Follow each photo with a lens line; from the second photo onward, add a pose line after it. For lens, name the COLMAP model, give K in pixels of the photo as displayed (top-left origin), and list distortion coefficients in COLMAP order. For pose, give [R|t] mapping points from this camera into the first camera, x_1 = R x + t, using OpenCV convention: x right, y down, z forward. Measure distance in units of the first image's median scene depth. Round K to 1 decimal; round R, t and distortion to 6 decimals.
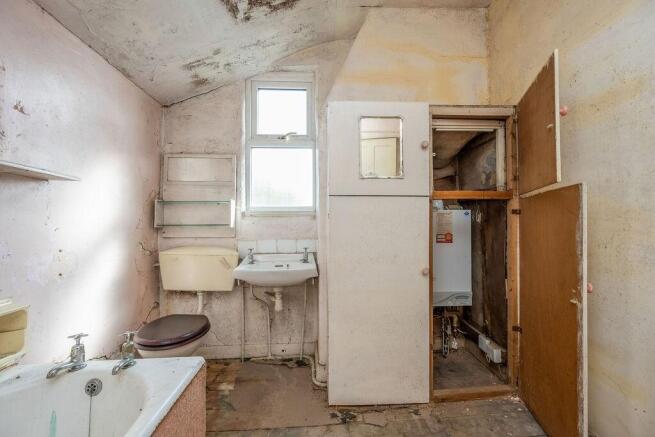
lens RADIAL K [[263.3, 0, 326.3], [0, 263.3, 223.1], [0, 0, 1]] dist [-0.009492, -0.000215]
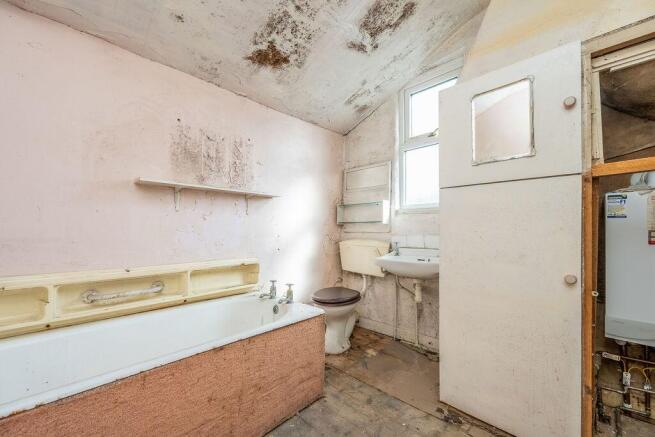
lens RADIAL K [[262.4, 0, 327.3], [0, 262.4, 227.5], [0, 0, 1]] dist [-0.000747, -0.000062]
pose [[0.670907, -0.002010, -0.741538, 0.347779], [0.010749, 0.999918, 0.007015, 0.022672], [0.741463, -0.012677, 0.670874, 0.020048]]
